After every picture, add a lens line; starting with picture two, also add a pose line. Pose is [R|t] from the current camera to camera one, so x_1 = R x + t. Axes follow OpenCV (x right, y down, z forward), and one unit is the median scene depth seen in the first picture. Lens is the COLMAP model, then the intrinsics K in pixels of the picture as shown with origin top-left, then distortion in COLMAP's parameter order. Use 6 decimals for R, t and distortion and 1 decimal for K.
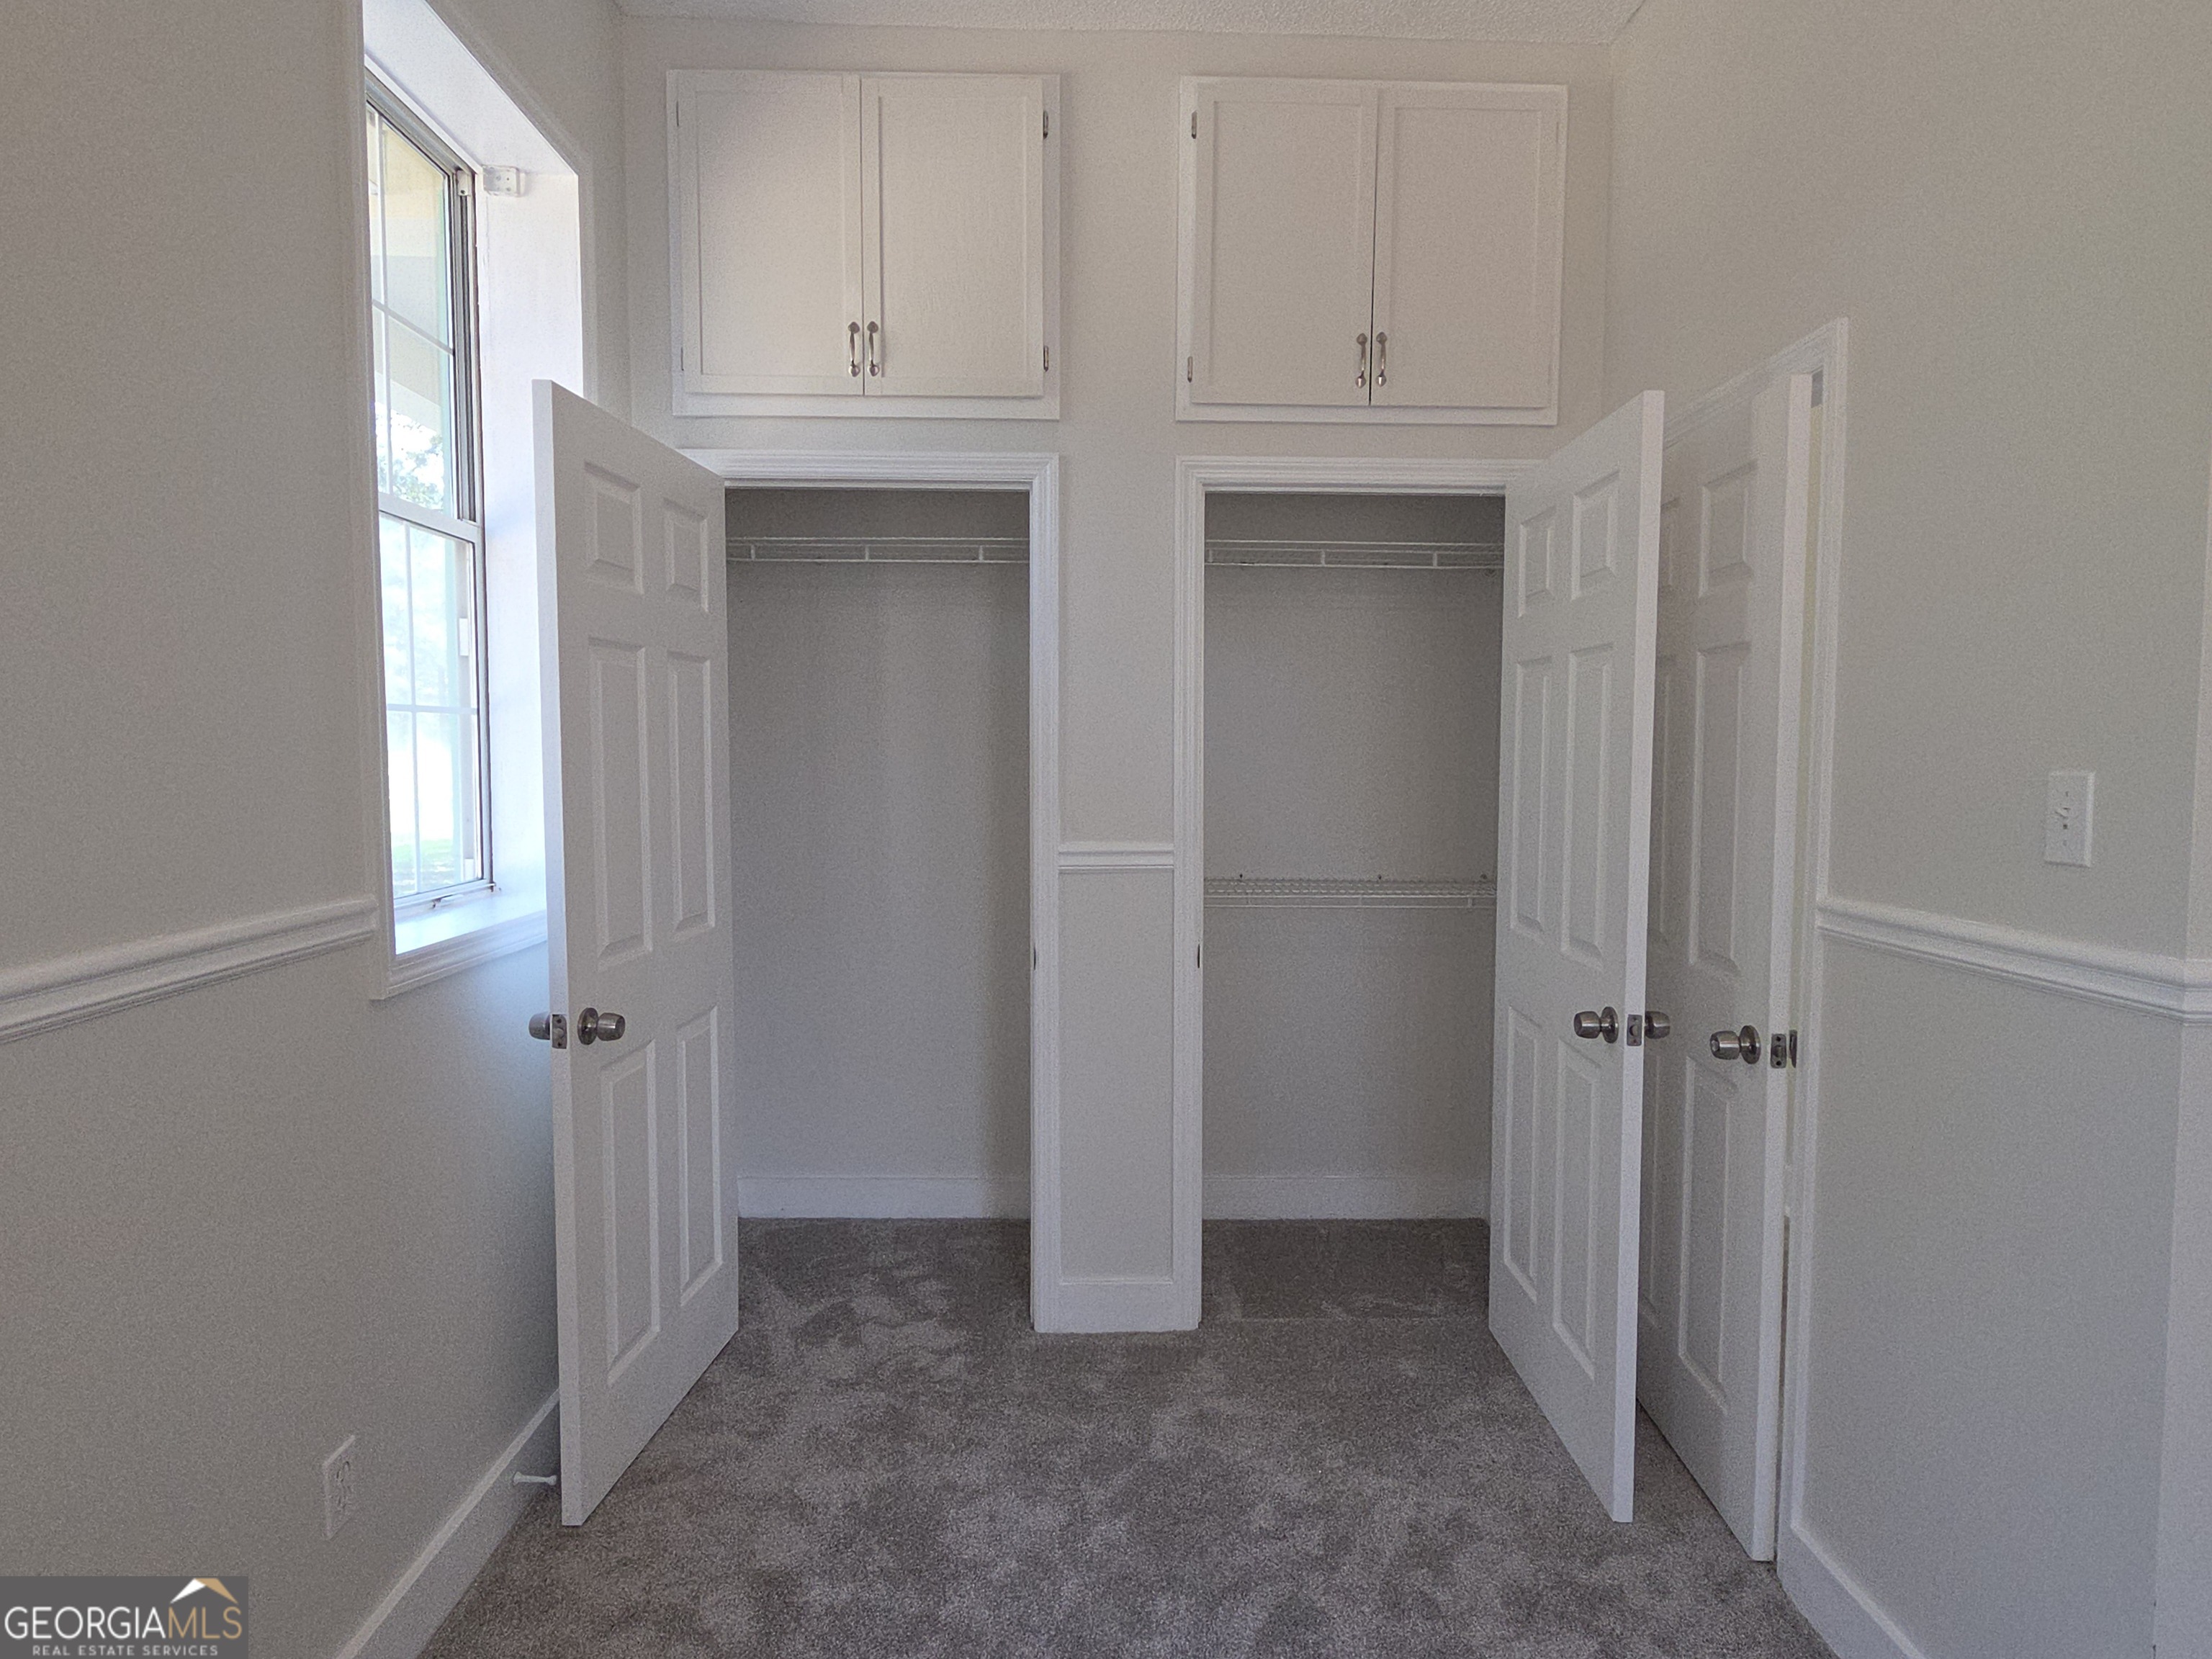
lens RADIAL K [[1230.4, 0, 1113.5], [0, 1230.4, 831.1], [0, 0, 1]] dist [0.001331, 0.000224]
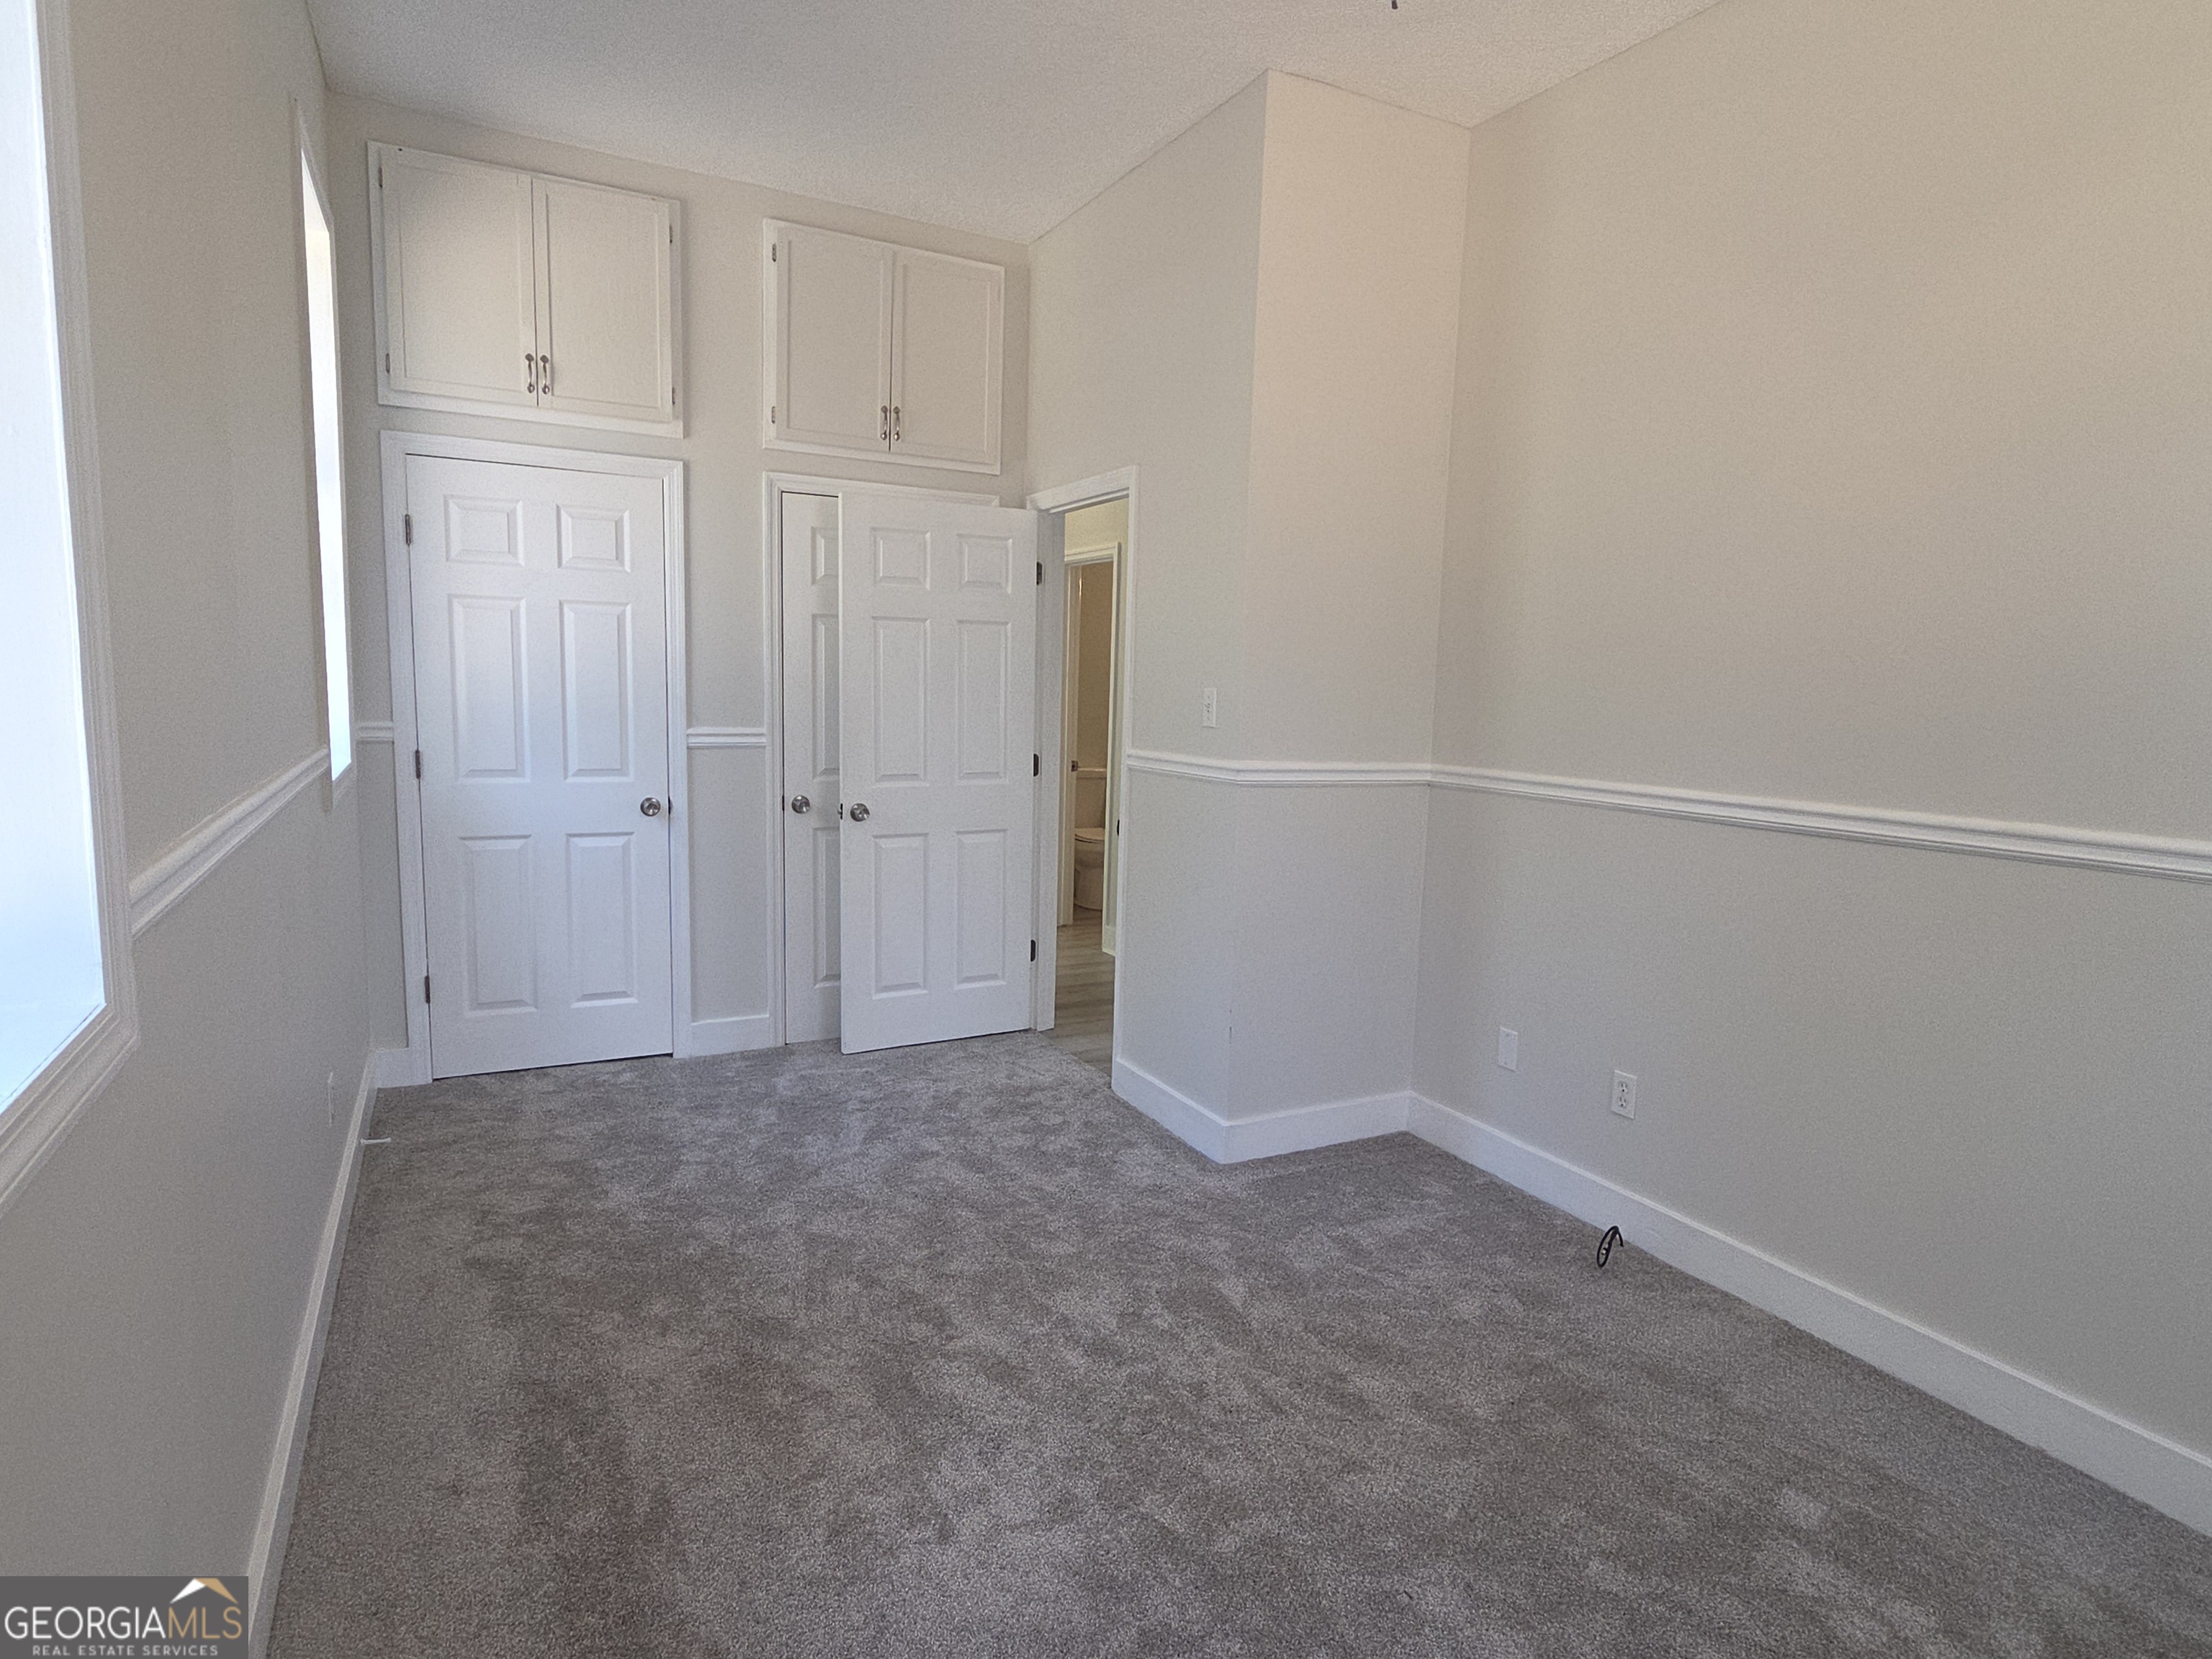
lens RADIAL K [[1230.4, 0, 1113.5], [0, 1230.4, 831.1], [0, 0, 1]] dist [0.001331, 0.000224]
pose [[0.899301, -0.031572, 0.436190, -0.245044], [0.002332, 0.997723, 0.067409, 0.037126], [-0.437325, -0.059604, 0.897326, -0.592788]]
